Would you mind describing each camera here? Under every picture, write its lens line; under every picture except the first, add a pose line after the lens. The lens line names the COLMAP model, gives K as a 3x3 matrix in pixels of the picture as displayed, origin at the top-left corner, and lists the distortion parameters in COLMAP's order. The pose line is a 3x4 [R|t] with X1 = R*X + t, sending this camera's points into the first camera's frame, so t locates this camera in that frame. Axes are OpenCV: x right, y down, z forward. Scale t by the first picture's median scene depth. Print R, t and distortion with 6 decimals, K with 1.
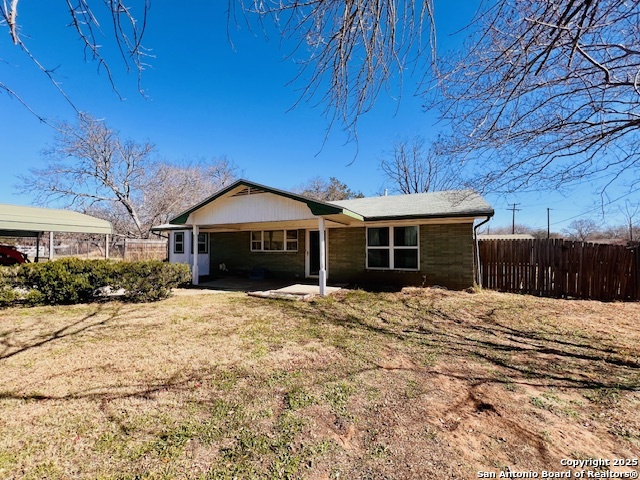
lens RADIAL K [[256.6, 0, 318.7], [0, 256.6, 238.8], [0, 0, 1]] dist [-0.001601, 0.000159]
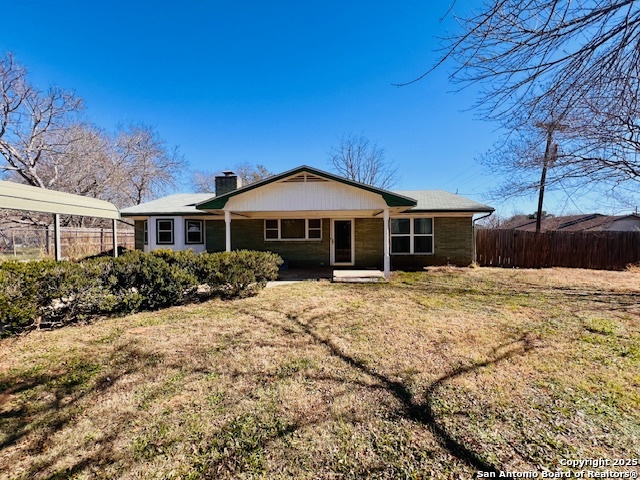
lens RADIAL K [[256.6, 0, 318.7], [0, 256.6, 238.8], [0, 0, 1]] dist [-0.001601, 0.000159]
pose [[0.915926, -0.007303, 0.401281, -0.632629], [-0.006140, 0.999462, 0.032203, 0.013897], [-0.401300, -0.031960, 0.915389, 0.082363]]
